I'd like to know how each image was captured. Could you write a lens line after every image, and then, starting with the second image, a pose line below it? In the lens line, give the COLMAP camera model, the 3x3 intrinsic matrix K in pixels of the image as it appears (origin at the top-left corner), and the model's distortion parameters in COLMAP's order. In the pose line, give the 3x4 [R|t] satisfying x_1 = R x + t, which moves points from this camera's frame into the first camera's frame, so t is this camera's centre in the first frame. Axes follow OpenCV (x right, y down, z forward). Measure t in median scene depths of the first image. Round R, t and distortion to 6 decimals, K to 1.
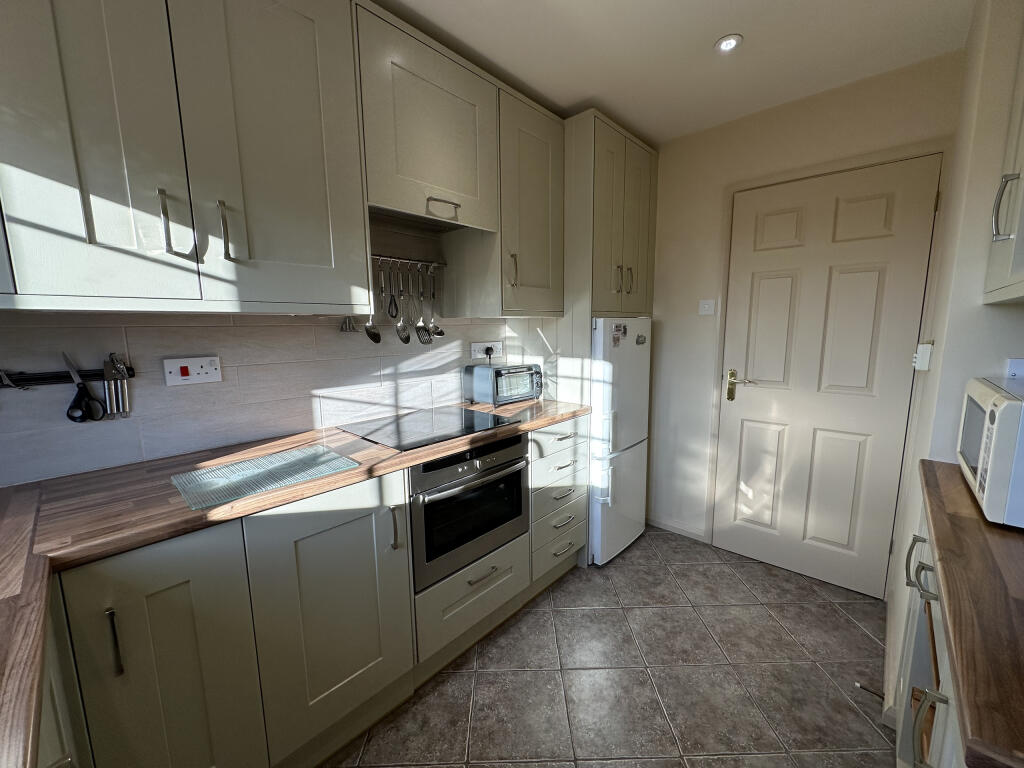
lens RADIAL K [[406.3, 0, 514.1], [0, 406.3, 383.0], [0, 0, 1]] dist [-0.010552, 0.000730]
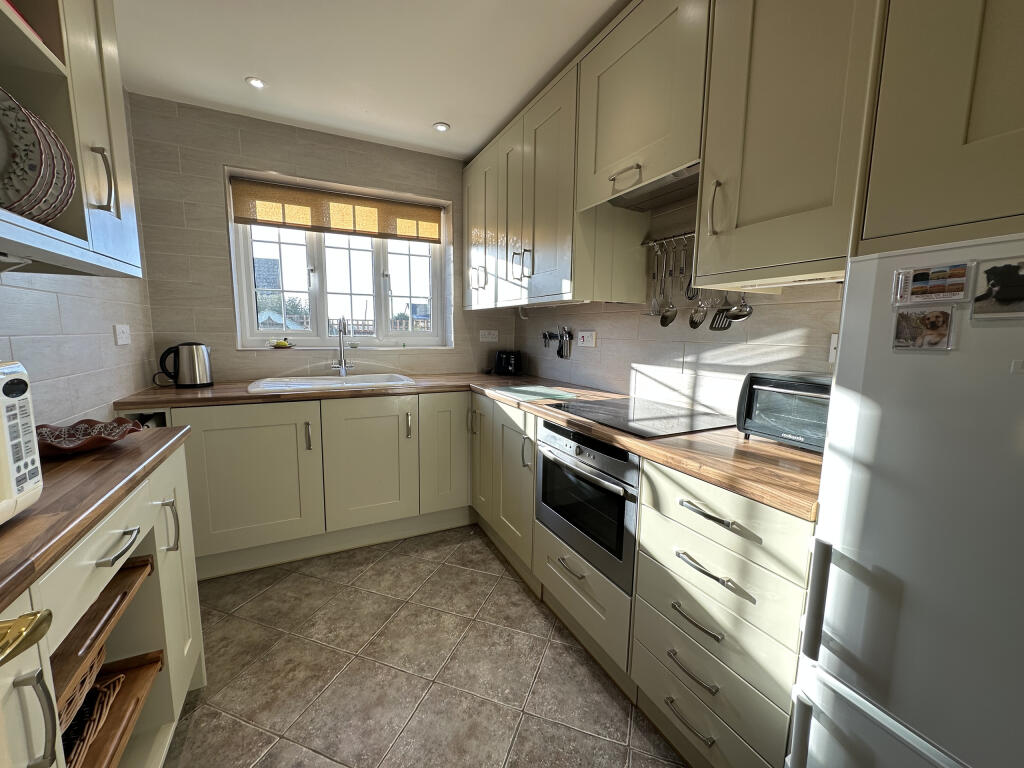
lens RADIAL K [[406.3, 0, 512.5], [0, 406.3, 383.7], [0, 0, 1]] dist [-0.010552, 0.000730]
pose [[-0.350131, 0.126466, -0.928124, 0.733947], [-0.143175, 0.971975, 0.186453, -0.094192], [0.925694, 0.198167, -0.322212, 1.003233]]
